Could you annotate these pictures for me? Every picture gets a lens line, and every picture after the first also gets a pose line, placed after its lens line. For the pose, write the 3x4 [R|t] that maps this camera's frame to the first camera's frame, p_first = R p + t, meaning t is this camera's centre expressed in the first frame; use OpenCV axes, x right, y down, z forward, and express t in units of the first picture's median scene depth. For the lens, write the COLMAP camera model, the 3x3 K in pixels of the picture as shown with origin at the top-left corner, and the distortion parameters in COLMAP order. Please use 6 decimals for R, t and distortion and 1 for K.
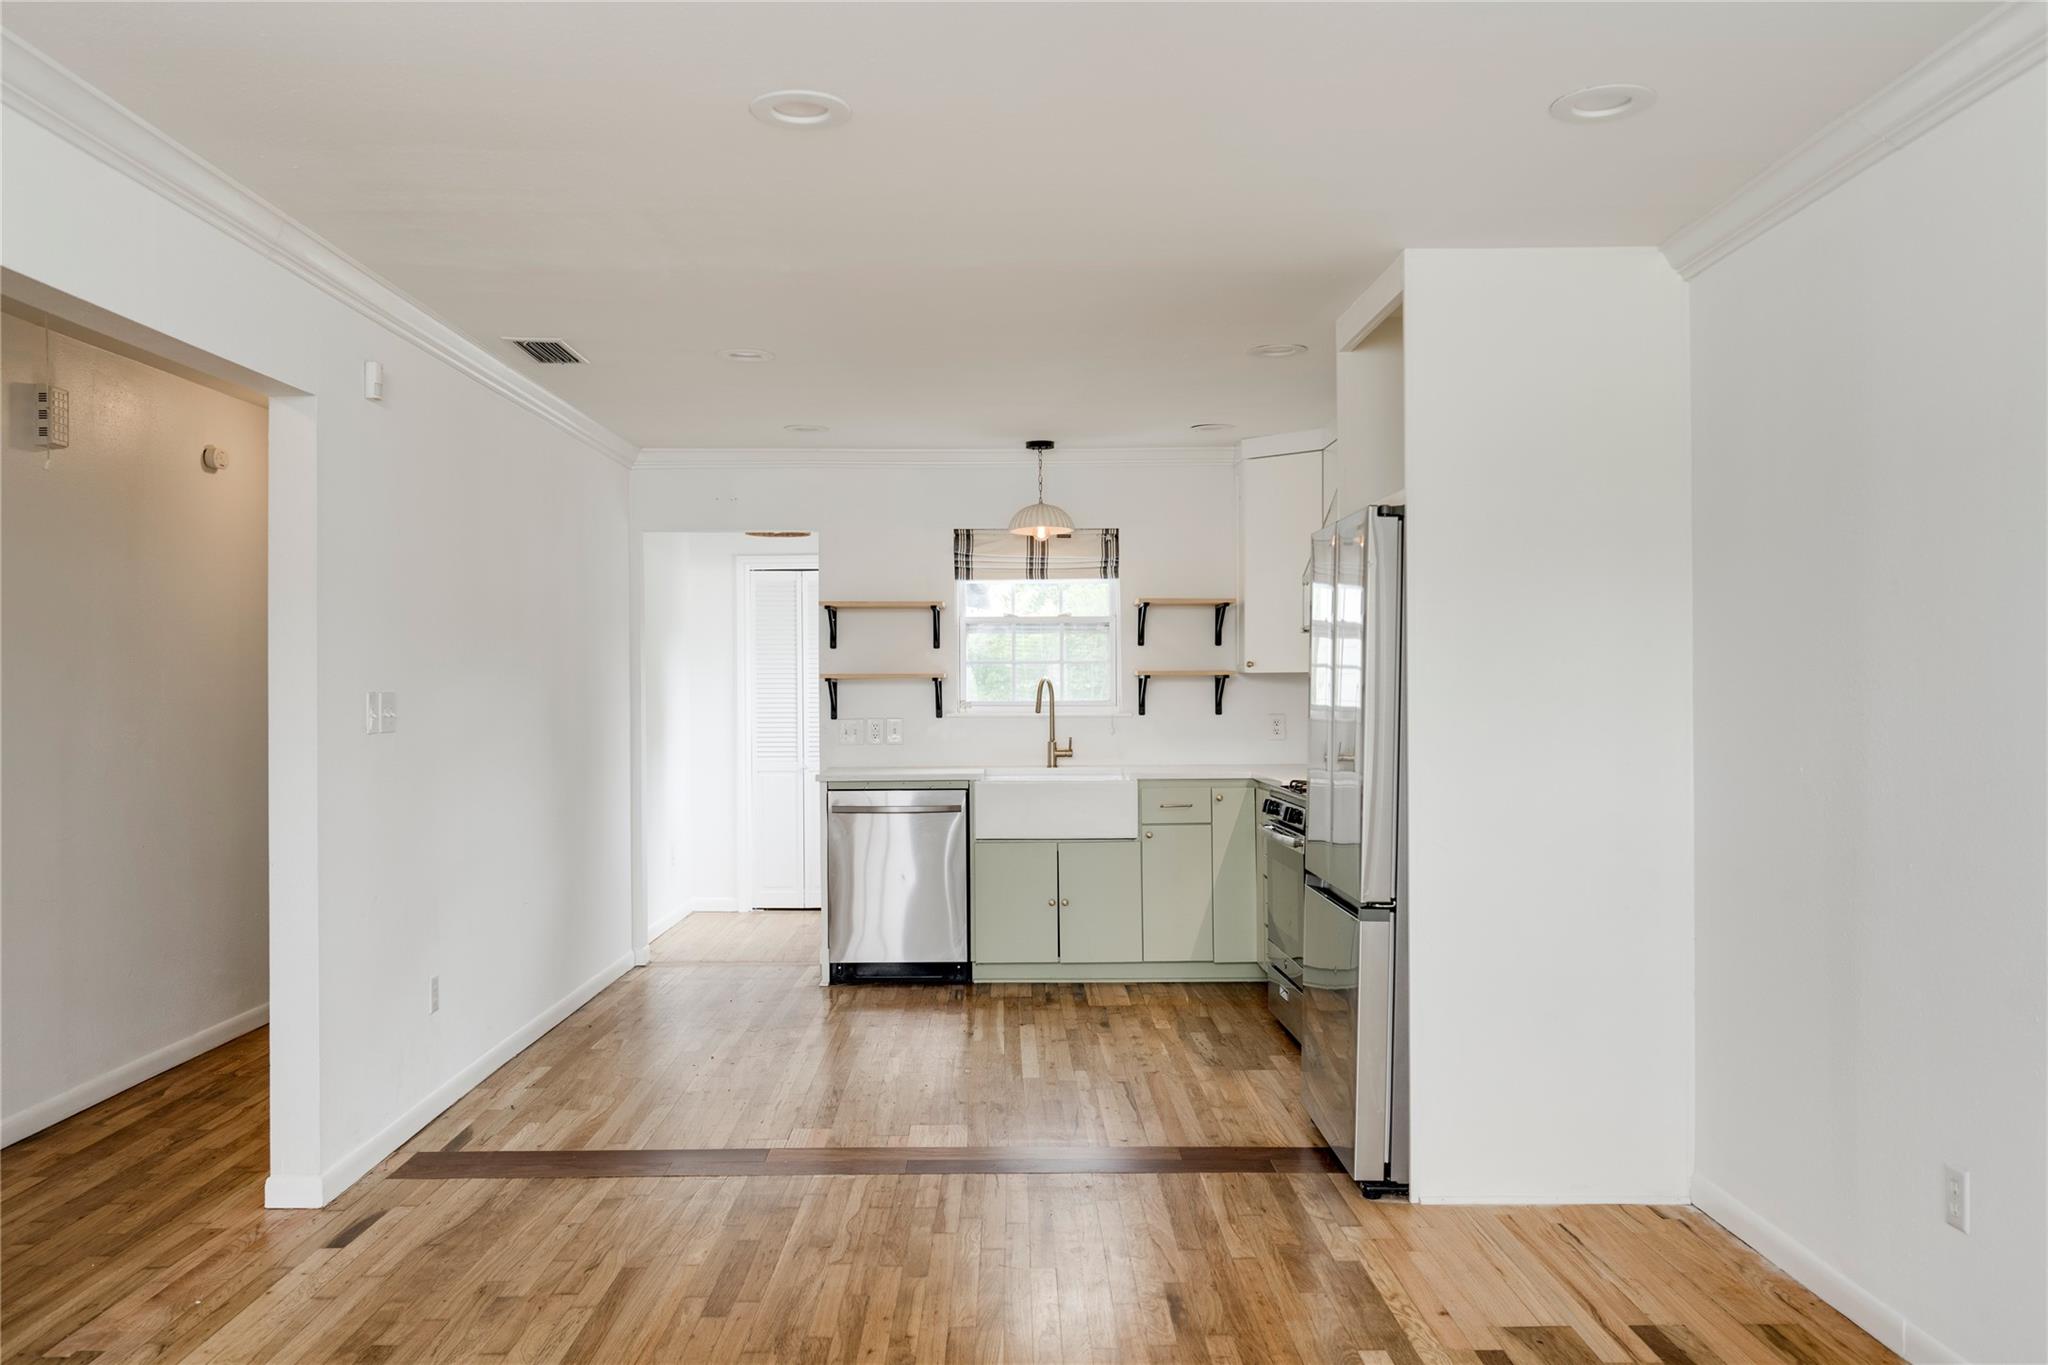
lens RADIAL K [[1630.5, 0, 1030.8], [0, 1630.5, 694.7], [0, 0, 1]] dist [0.000634, -0.009711]
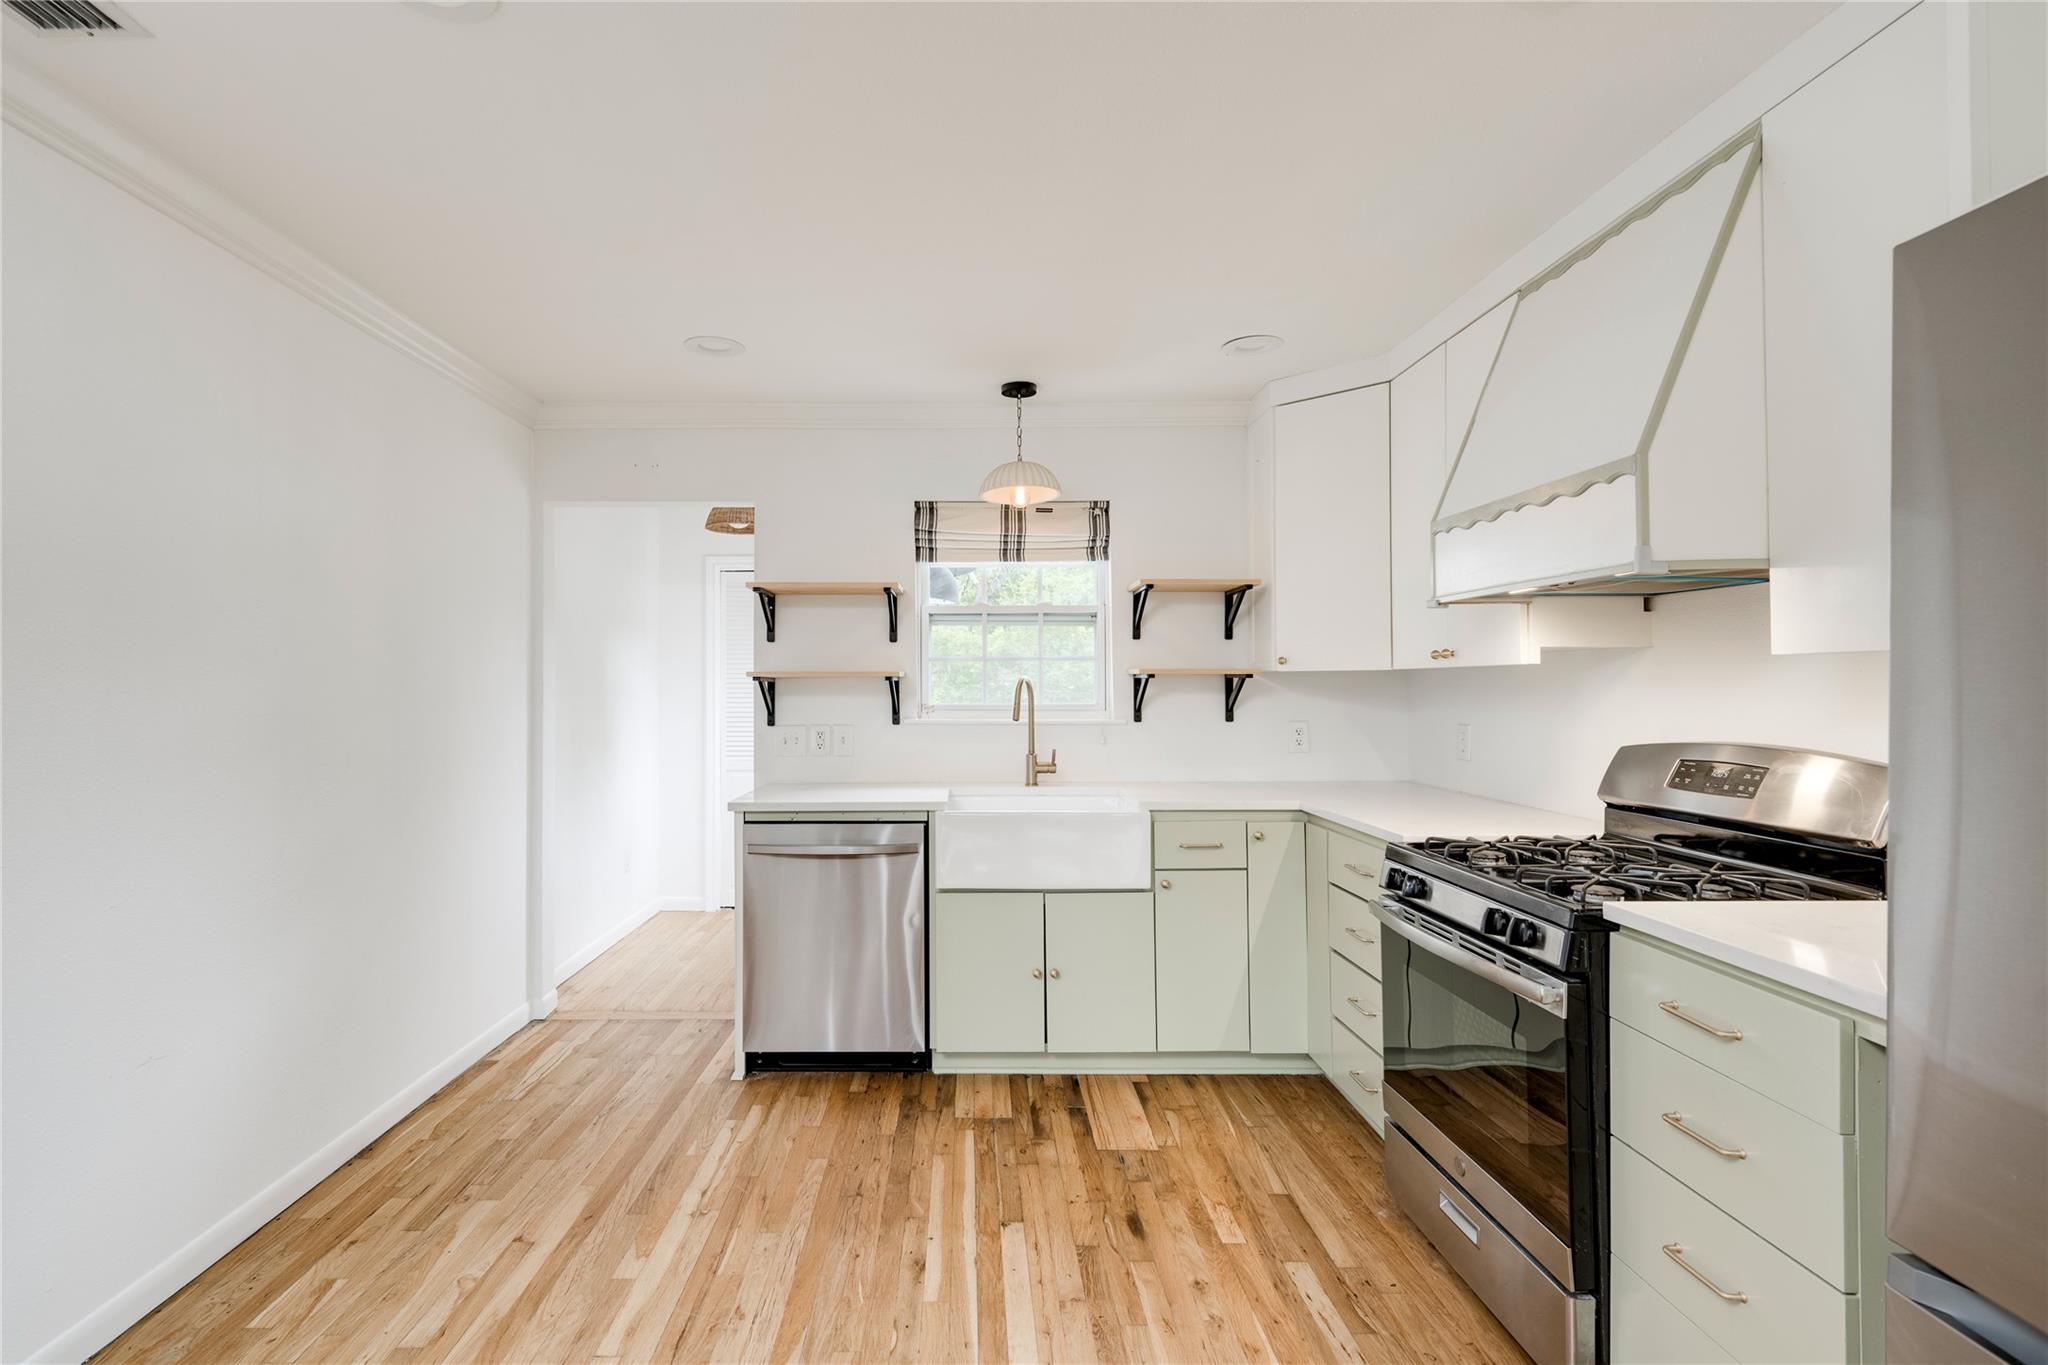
lens RADIAL K [[966.5, 0, 962.4], [0, 966.5, 671.0], [0, 0, 1]] dist [-0.000152, 0.000327]
pose [[0.999763, 0.002258, -0.021671, -0.011726], [-0.002701, 0.999787, -0.020438, -0.003546], [0.021620, 0.020491, 0.999556, 0.522634]]
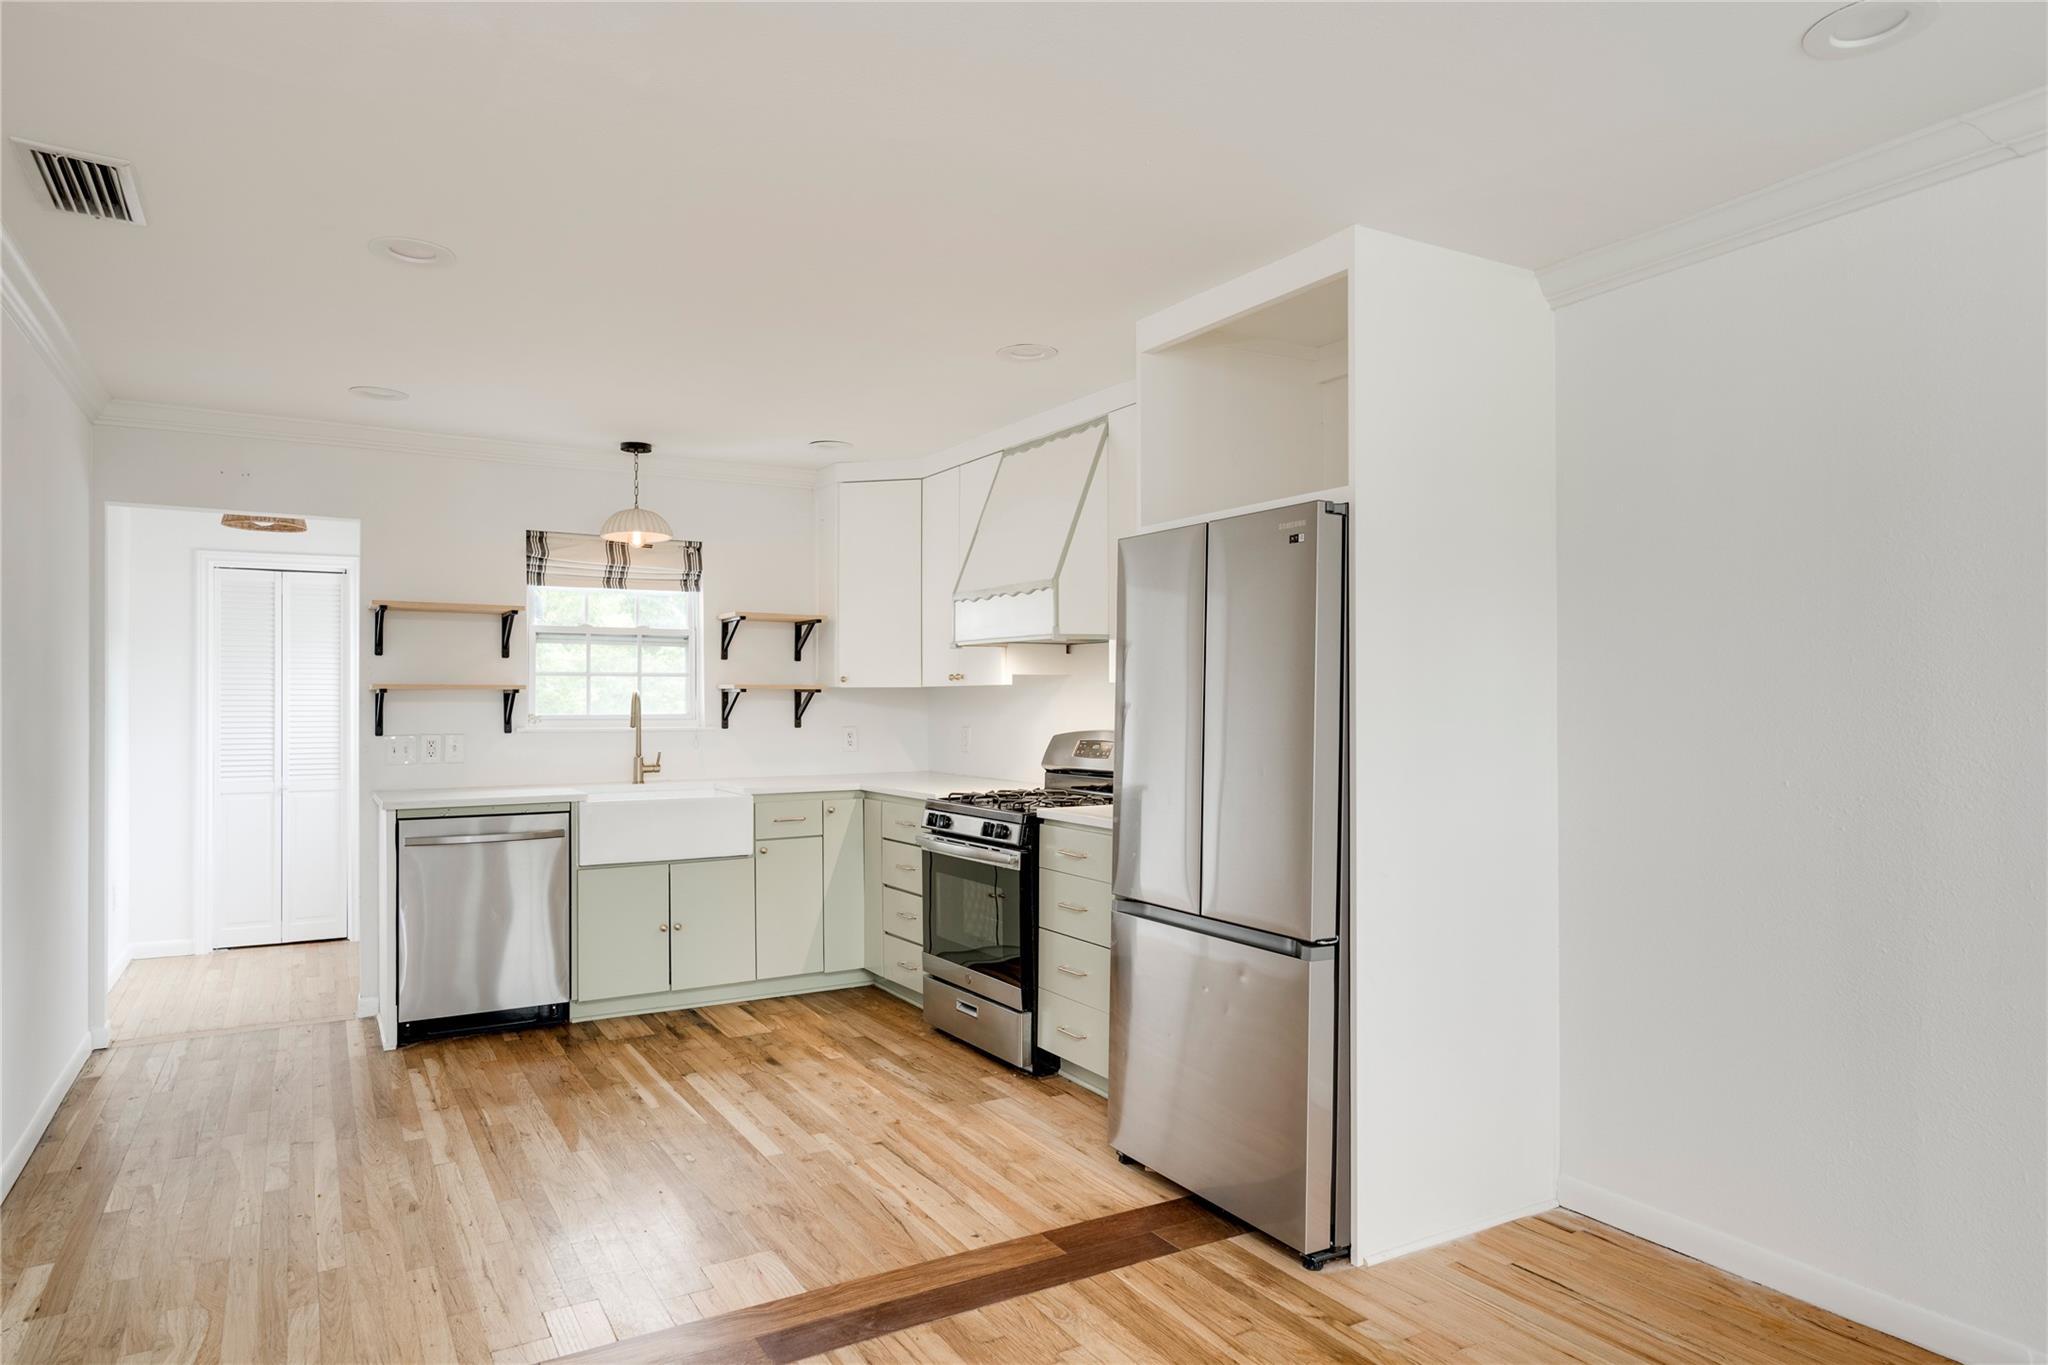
lens RADIAL K [[1201.1, 0, 1022.6], [0, 1201.1, 691.2], [0, 0, 1]] dist [-0.003588, 0.003670]
pose [[0.868916, 0.007912, 0.494897, -0.144981], [-0.000983, 0.999898, -0.014259, -0.000258], [-0.494959, 0.011904, 0.868835, 0.277194]]
